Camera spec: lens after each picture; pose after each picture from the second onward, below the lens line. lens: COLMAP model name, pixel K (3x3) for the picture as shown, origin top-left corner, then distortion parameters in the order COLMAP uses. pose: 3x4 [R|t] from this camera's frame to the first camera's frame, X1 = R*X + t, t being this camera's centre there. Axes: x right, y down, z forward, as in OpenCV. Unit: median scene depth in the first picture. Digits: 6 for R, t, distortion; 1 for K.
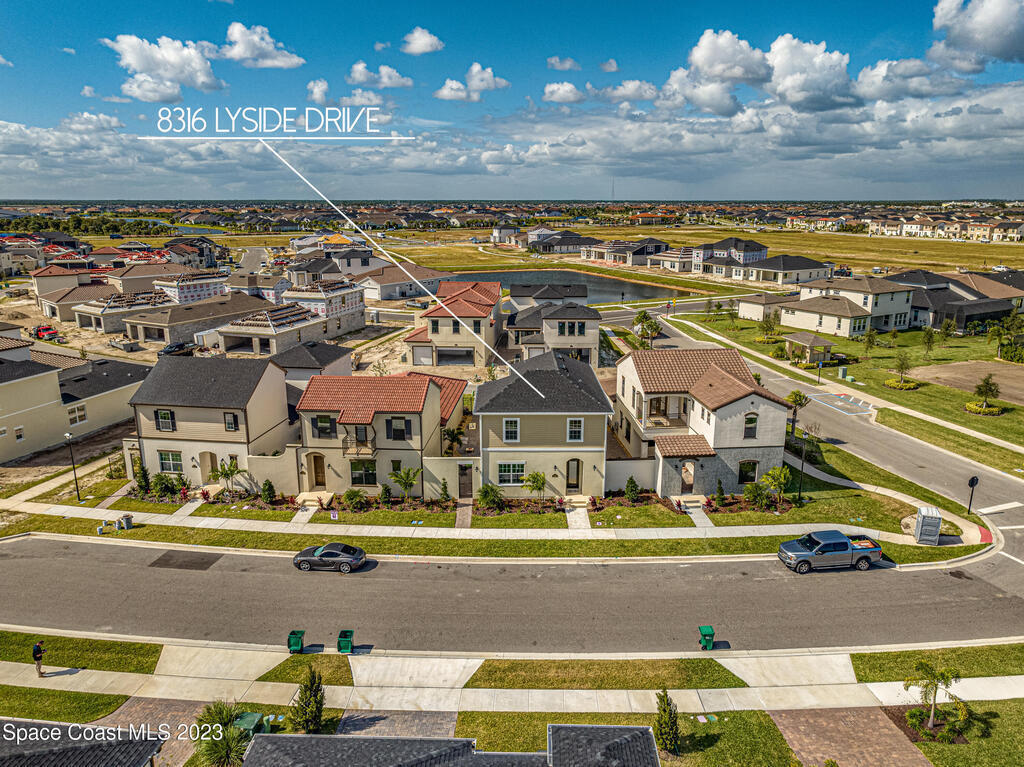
lens RADIAL K [[719.4, 0, 512.0], [0, 719.4, 383.5], [0, 0, 1]] dist [-0.002230, 0.012599]
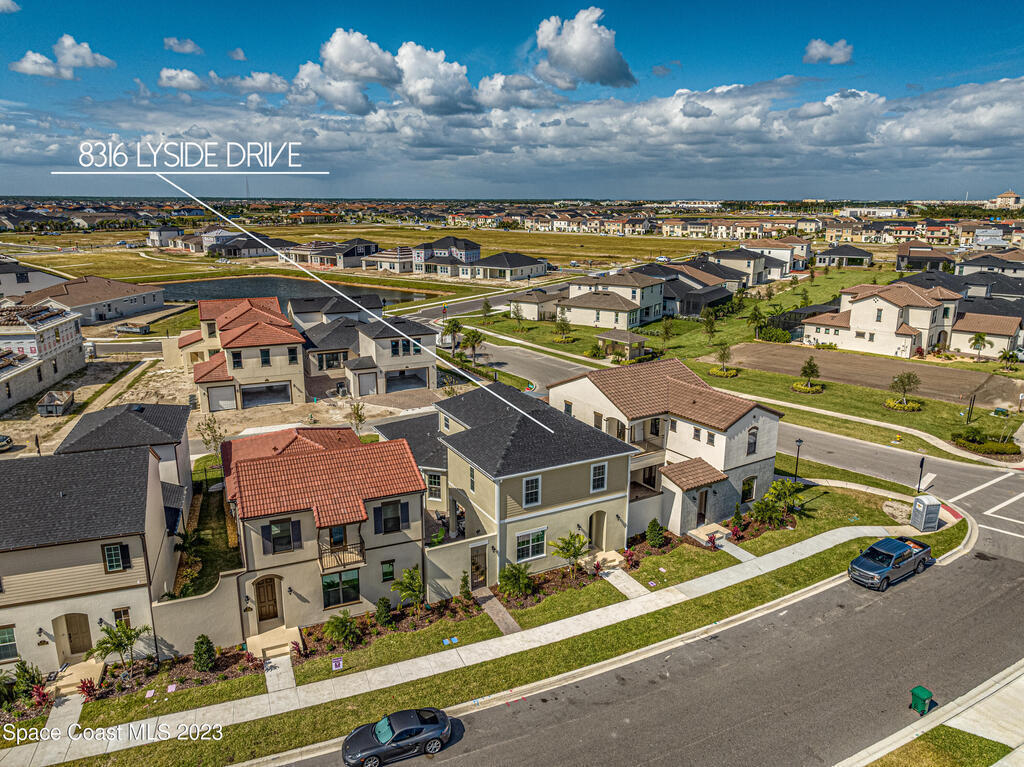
lens RADIAL K [[719.4, 0, 512.0], [0, 719.4, 383.5], [0, 0, 1]] dist [-0.002230, 0.012599]
pose [[0.884354, -0.112292, 0.453110, -0.073057], [0.110937, 0.993385, 0.029663, -0.015809], [-0.453444, 0.024034, 0.890961, 0.059800]]
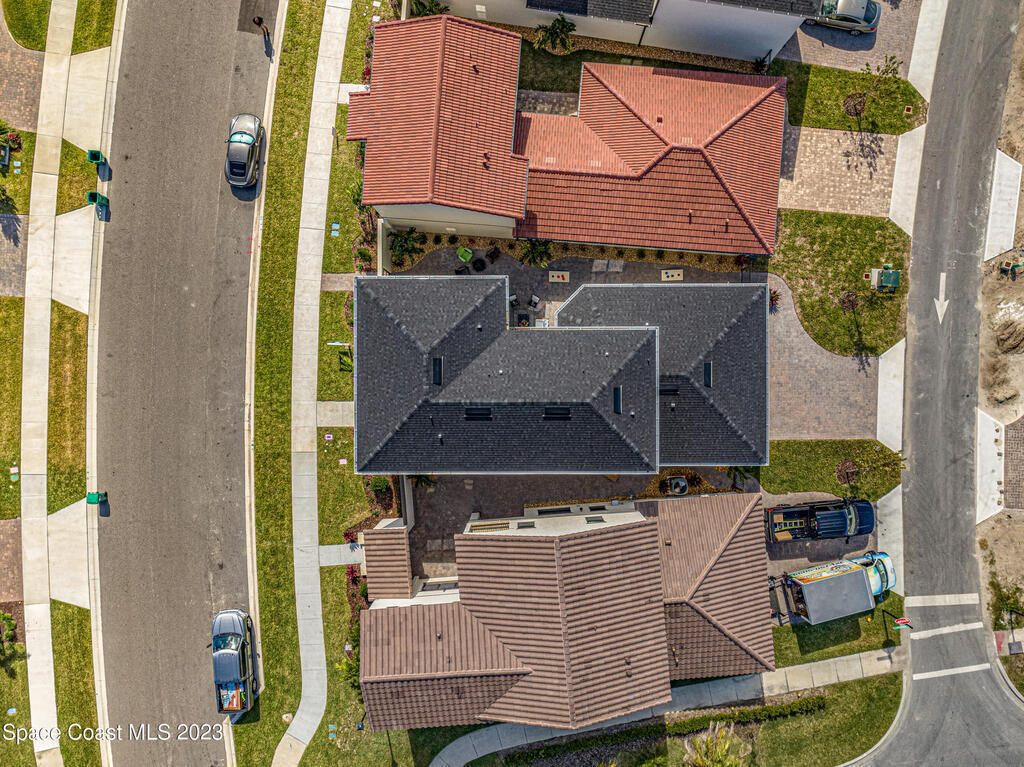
lens RADIAL K [[719.4, 0, 512.0], [0, 719.4, 383.5], [0, 0, 1]] dist [-0.002230, 0.012599]
pose [[-0.008665, 0.999759, 0.020159, 0.006760], [-0.235587, -0.021634, 0.971612, -0.136398], [0.971815, 0.003669, 0.235718, 0.192992]]
